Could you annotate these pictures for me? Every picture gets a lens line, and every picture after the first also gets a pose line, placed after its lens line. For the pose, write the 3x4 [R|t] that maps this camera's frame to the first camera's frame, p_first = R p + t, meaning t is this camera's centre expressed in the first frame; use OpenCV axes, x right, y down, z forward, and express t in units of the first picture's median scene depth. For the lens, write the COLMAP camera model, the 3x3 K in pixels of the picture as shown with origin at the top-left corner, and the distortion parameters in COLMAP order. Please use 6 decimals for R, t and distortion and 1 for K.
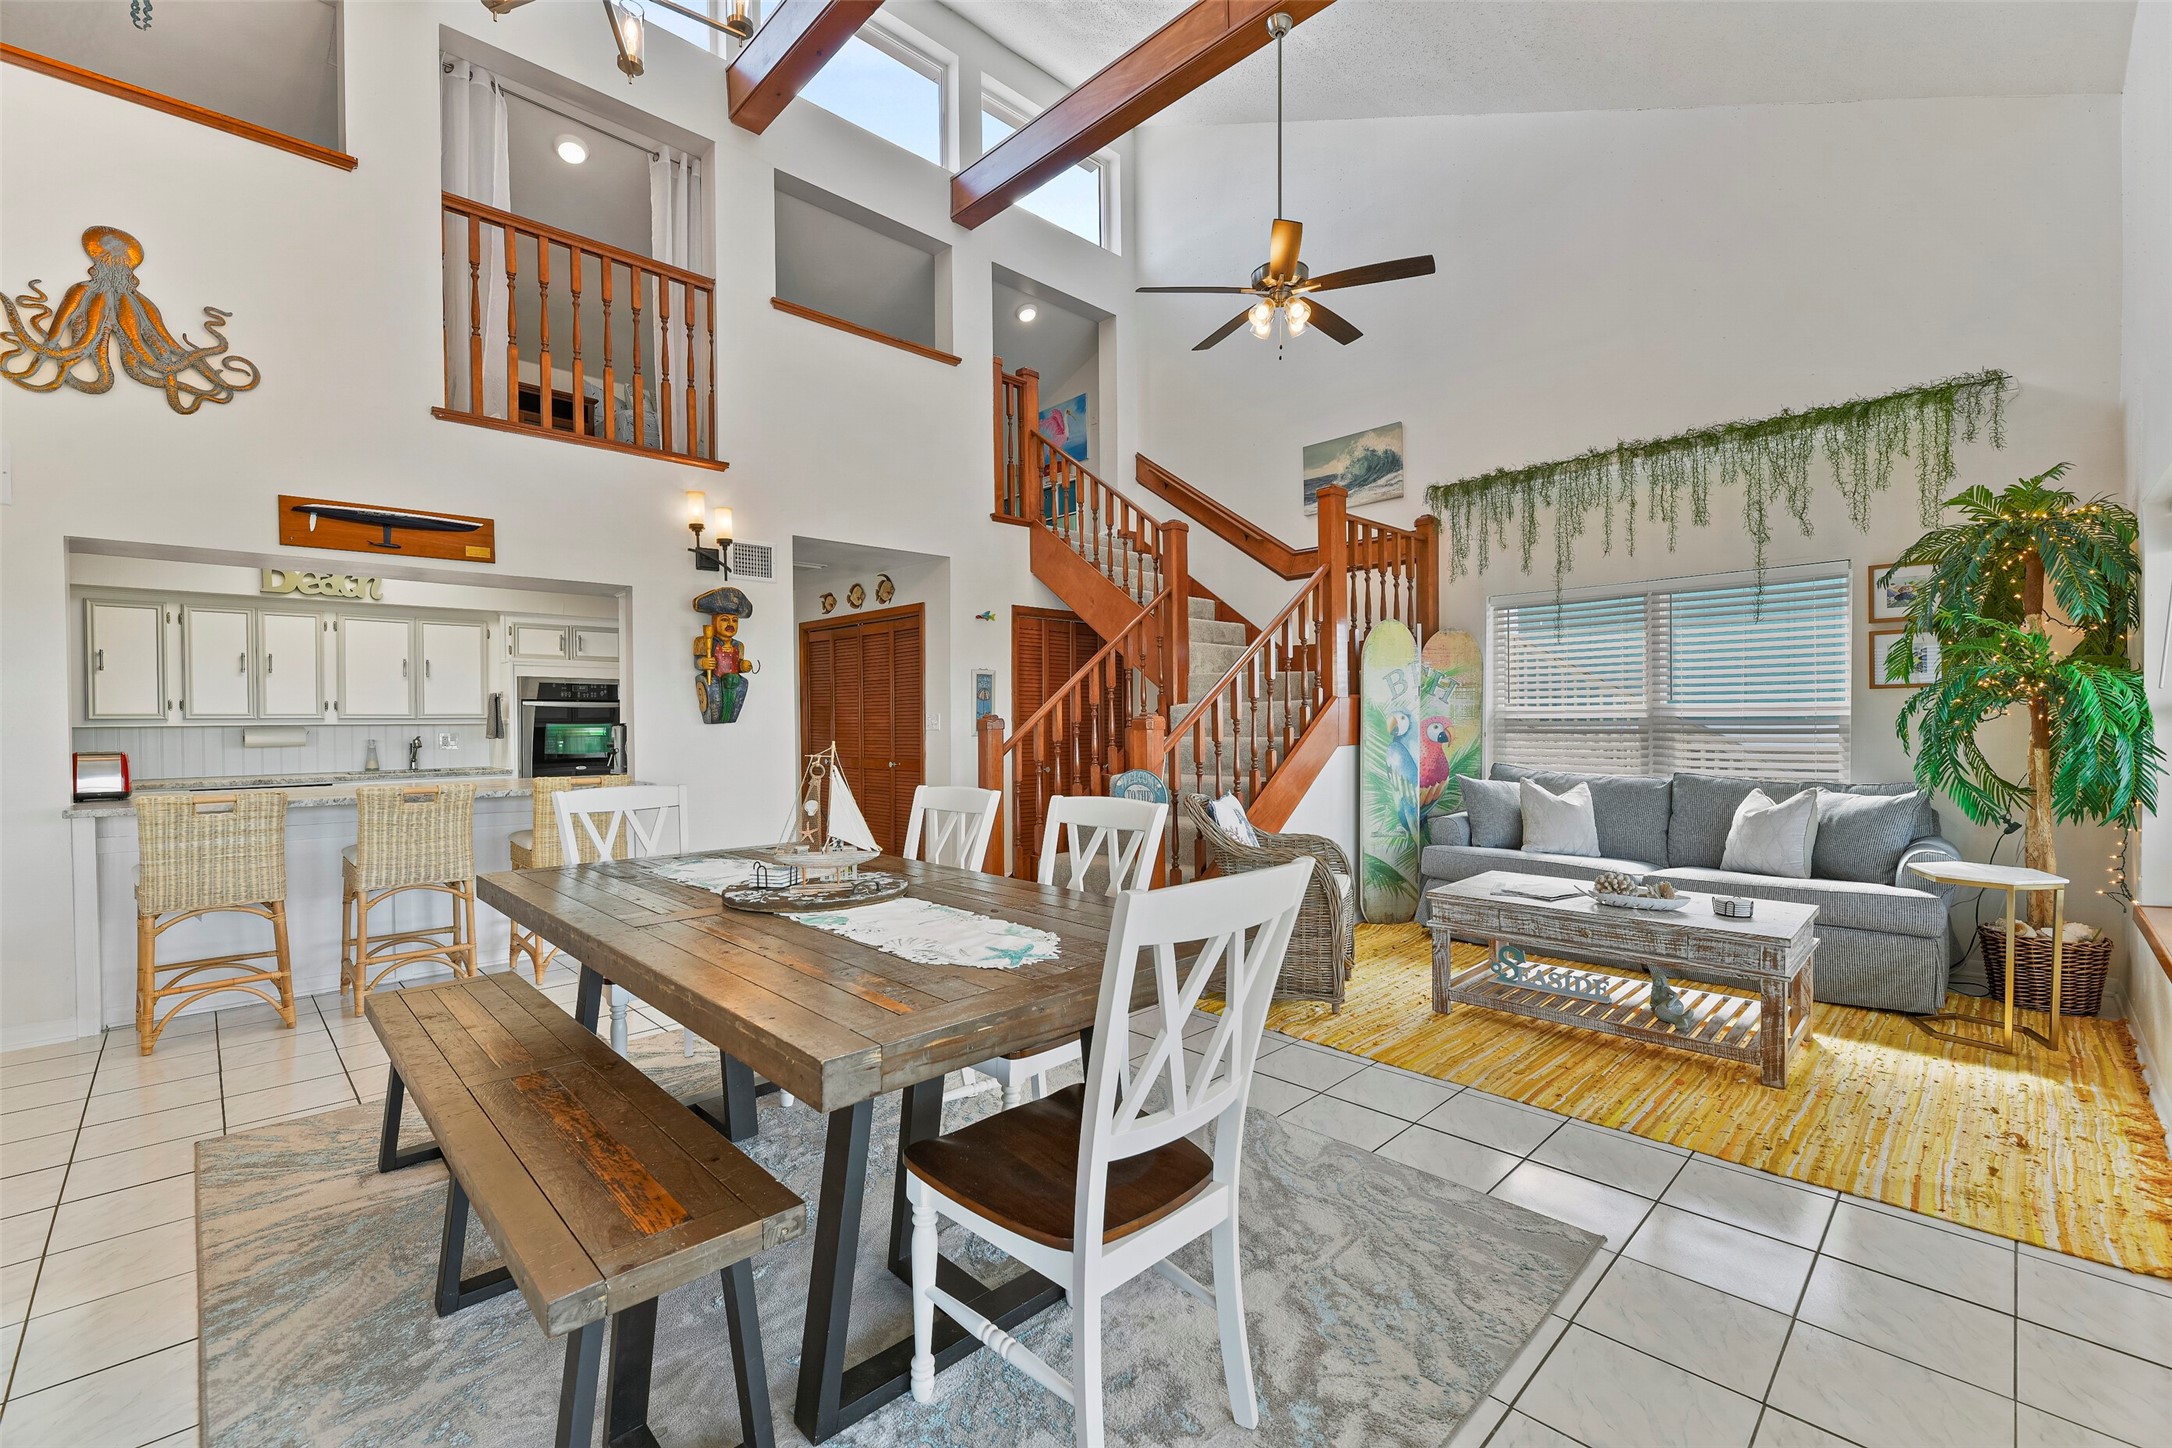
lens RADIAL K [[912.6, 0, 1084.2], [0, 912.6, 725.6], [0, 0, 1]] dist [0.001548, 0.000216]
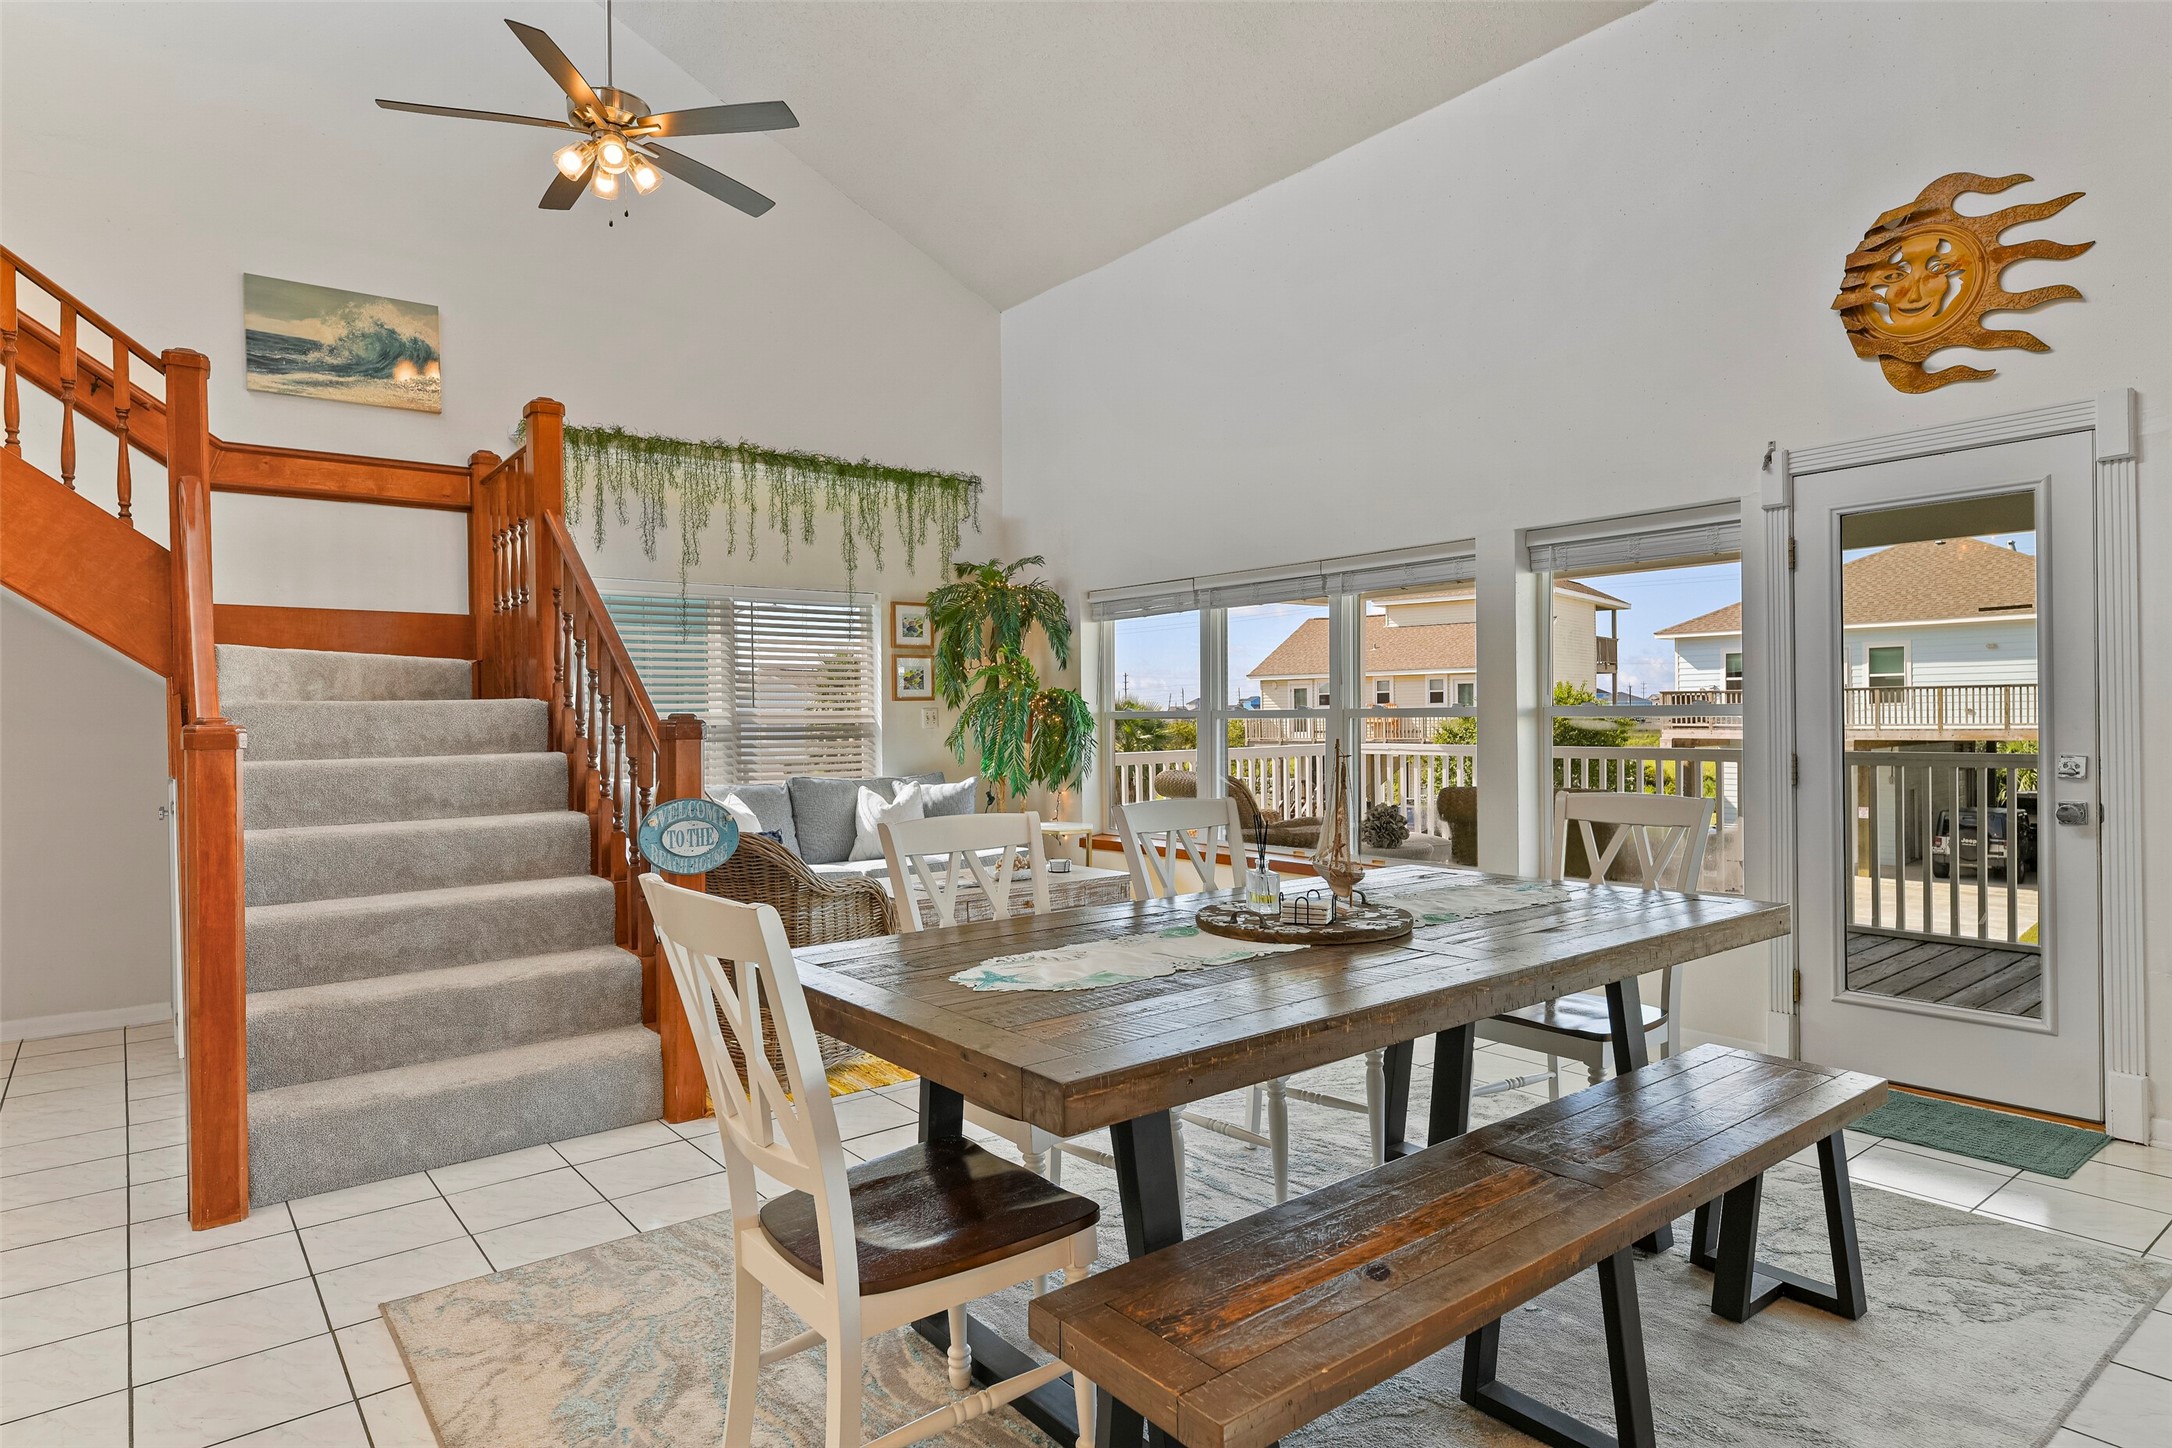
lens RADIAL K [[1232.0, 0, 1082.9], [0, 1232.0, 728.2], [0, 0, 1]] dist [0.002278, -0.000660]
pose [[0.101076, 0.002223, 0.994876, -0.725516], [0.018388, 0.999823, -0.004102, 0.008074], [-0.994709, 0.018709, 0.101017, 0.543649]]
